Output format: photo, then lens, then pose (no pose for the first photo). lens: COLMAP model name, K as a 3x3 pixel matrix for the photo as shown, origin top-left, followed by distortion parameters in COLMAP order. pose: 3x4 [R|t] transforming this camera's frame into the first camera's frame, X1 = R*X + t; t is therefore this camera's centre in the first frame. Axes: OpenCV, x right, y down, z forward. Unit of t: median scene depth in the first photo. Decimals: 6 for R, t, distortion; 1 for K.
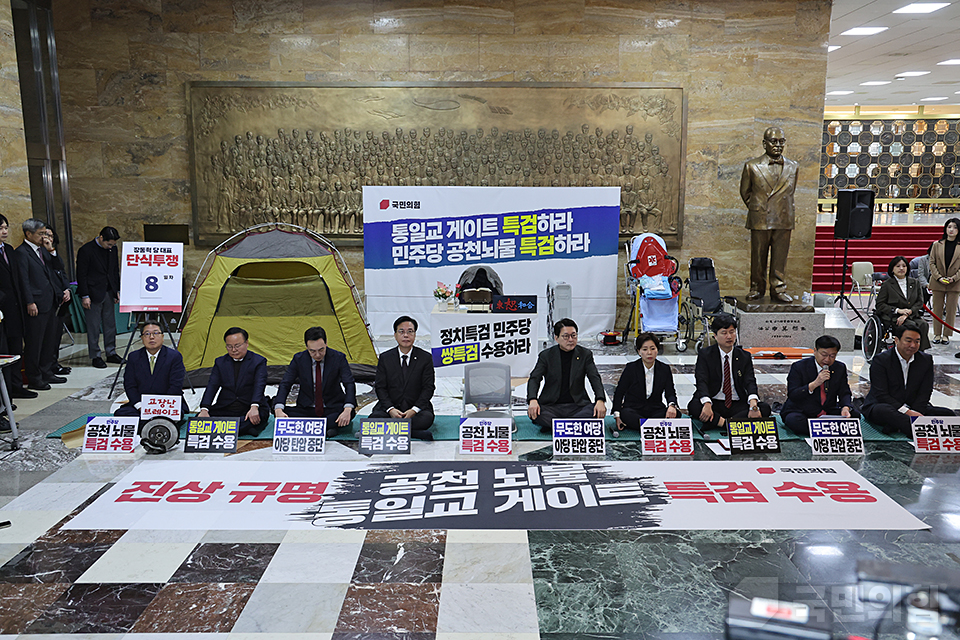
lens RADIAL K [[810.2, 0, 503.5], [0, 810.2, 322.6], [0, 0, 1]] dist [-0.044568, 0.116106]
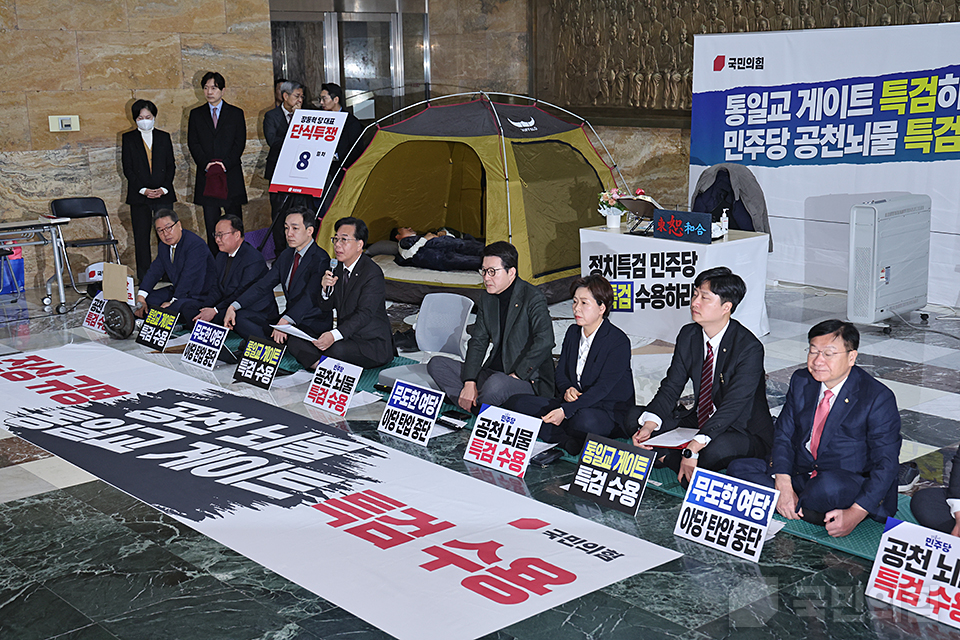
lens RADIAL K [[1262.6, 0, 480.0], [0, 1262.6, 320.0], [0, 0, 1]] dist [0.134311, 0.068747]
pose [[0.649612, 0.140868, -0.747101, 0.636971], [-0.107860, 0.989821, 0.092848, -0.024804], [0.752576, 0.020267, 0.658194, 0.259982]]
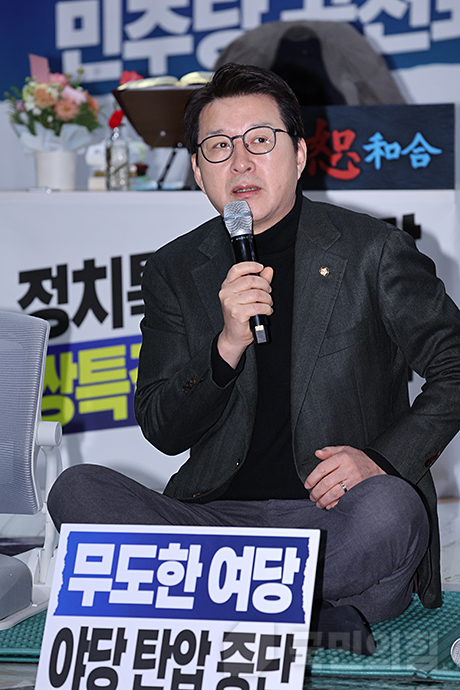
lens RADIAL K [[3192.5, 0, 230.0], [0, 3192.5, 345.0], [0, 0, 1]] dist [0.297208, 8.918263]
pose [[0.951756, 0.006561, -0.306785, 0.238644], [-0.035284, 0.995480, -0.088175, 0.102508], [0.304820, 0.094746, 0.947686, 0.208650]]
